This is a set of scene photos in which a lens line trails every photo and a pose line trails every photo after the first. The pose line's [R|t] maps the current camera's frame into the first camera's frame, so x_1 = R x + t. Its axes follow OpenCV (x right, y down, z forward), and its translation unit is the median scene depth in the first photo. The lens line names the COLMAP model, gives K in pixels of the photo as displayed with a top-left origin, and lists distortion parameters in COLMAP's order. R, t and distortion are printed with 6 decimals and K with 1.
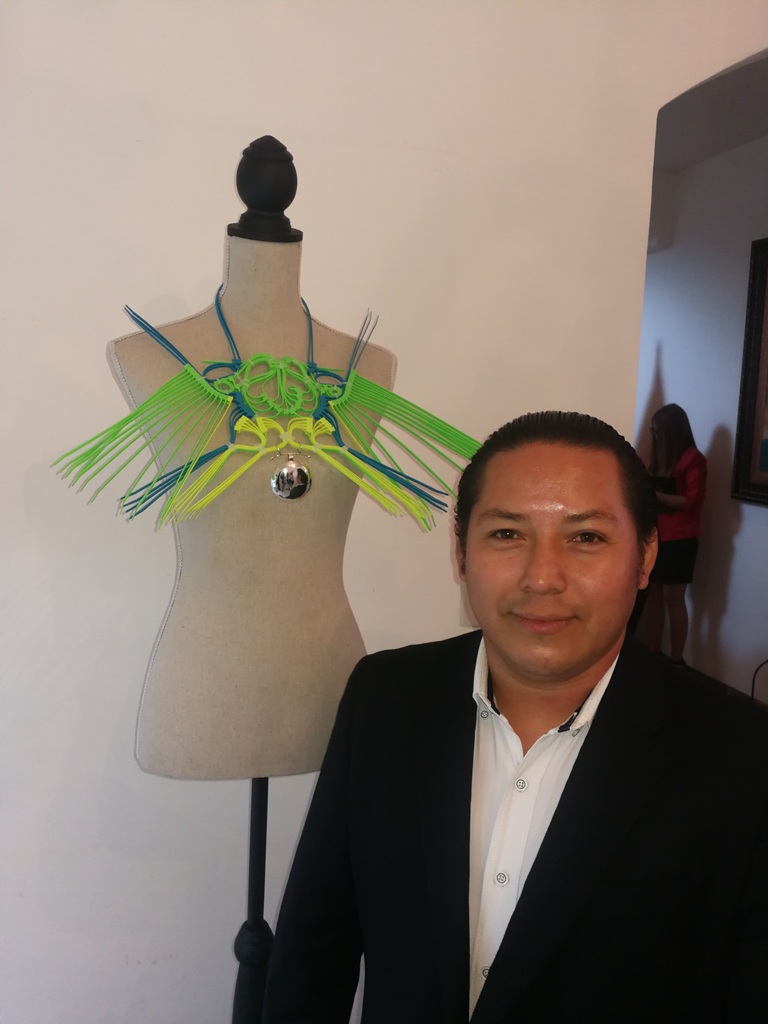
lens RADIAL K [[886.5, 0, 378.7], [0, 886.5, 518.0], [0, 0, 1]] dist [0.053955, 0.005999]
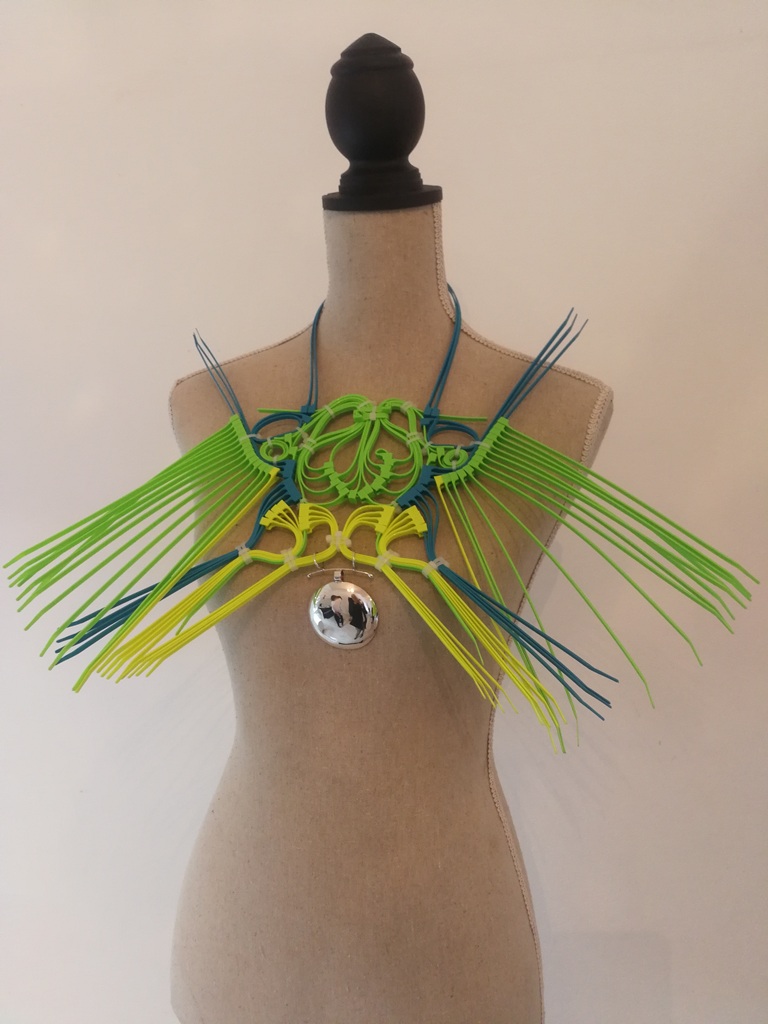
lens RADIAL K [[886.5, 0, 388.1], [0, 886.5, 510.1], [0, 0, 1]] dist [0.053955, 0.005999]
pose [[0.831428, 0.053678, -0.553034, 0.240752], [-0.058402, 0.998252, 0.009091, -0.115241], [0.552555, 0.024740, 0.833109, 0.516772]]
